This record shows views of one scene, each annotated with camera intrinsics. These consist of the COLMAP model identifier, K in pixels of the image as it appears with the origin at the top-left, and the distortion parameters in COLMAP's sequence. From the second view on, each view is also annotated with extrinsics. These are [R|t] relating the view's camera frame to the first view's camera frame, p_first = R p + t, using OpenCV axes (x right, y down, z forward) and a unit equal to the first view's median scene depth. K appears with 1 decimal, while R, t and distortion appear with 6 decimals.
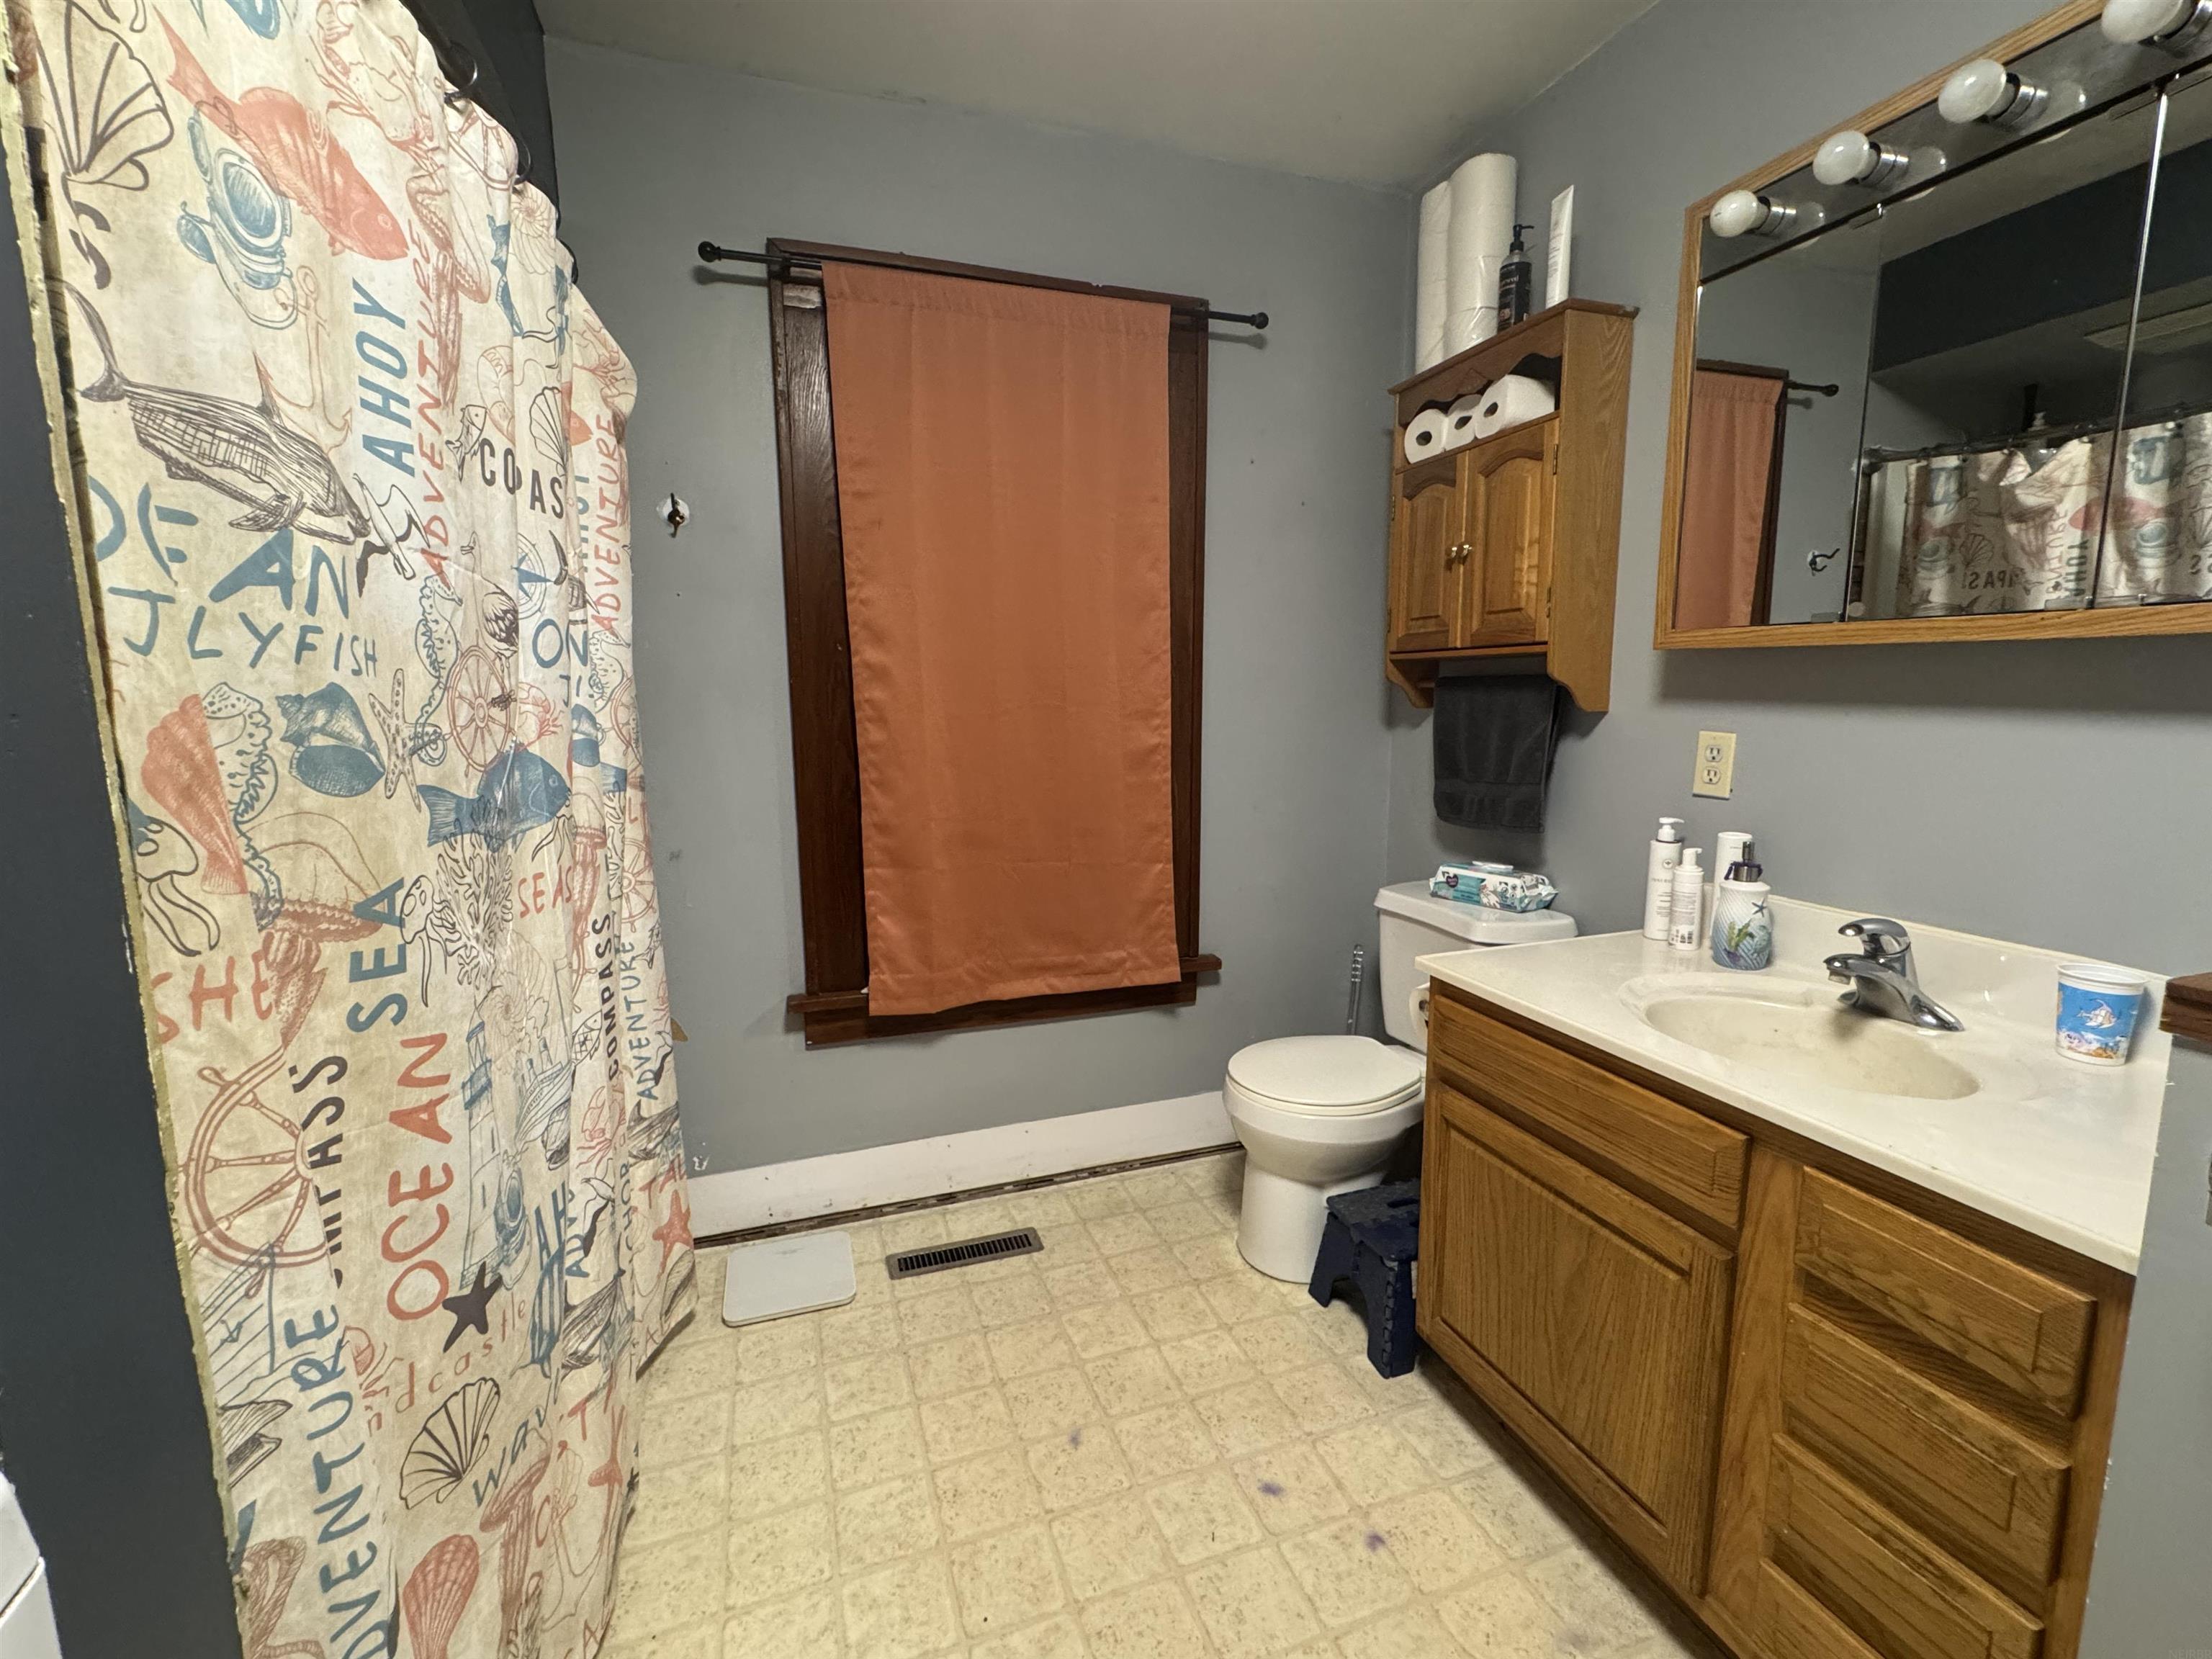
lens RADIAL K [[954.2, 0, 1110.5], [0, 954.2, 830.6], [0, 0, 1]] dist [-0.004717, -0.000613]
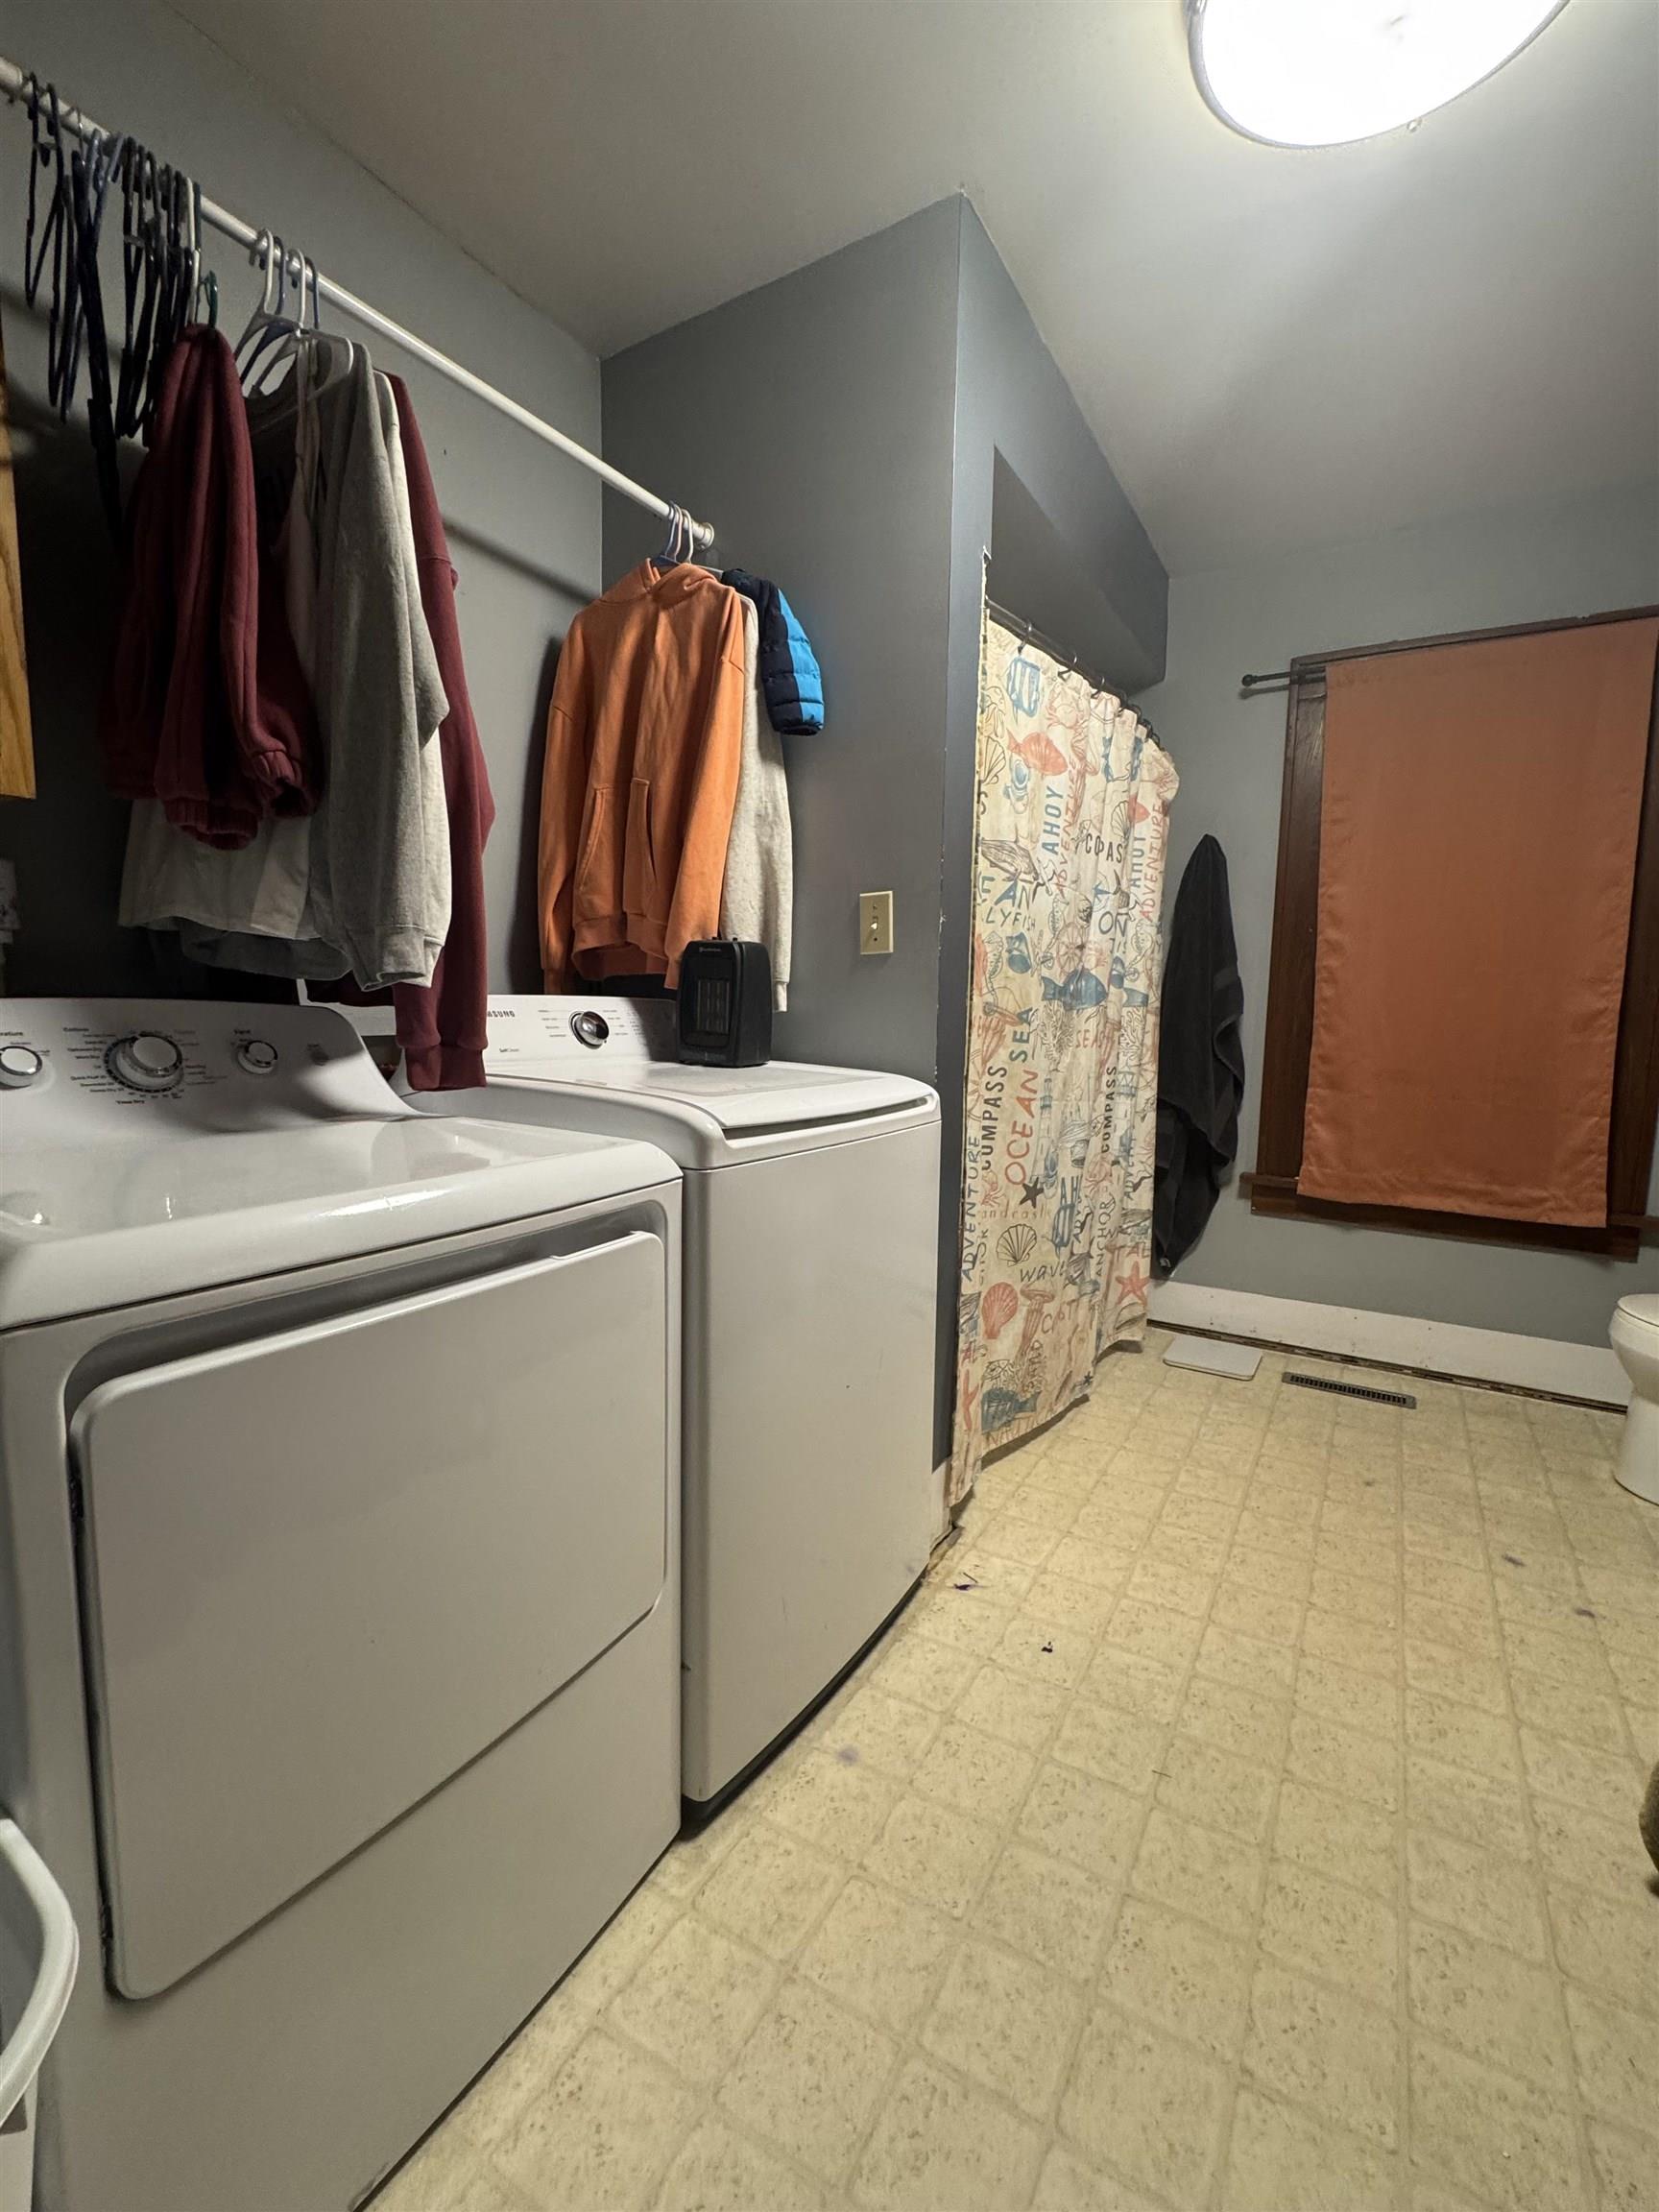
lens RADIAL K [[954.2, 0, 827.7], [0, 954.2, 1105.1], [0, 0, 1]] dist [-0.004717, -0.000613]
pose [[0.639140, 0.103427, -0.762104, 0.678758], [-0.133021, 0.990848, 0.022911, 0.240284], [0.757499, 0.086733, 0.647049, -0.810422]]
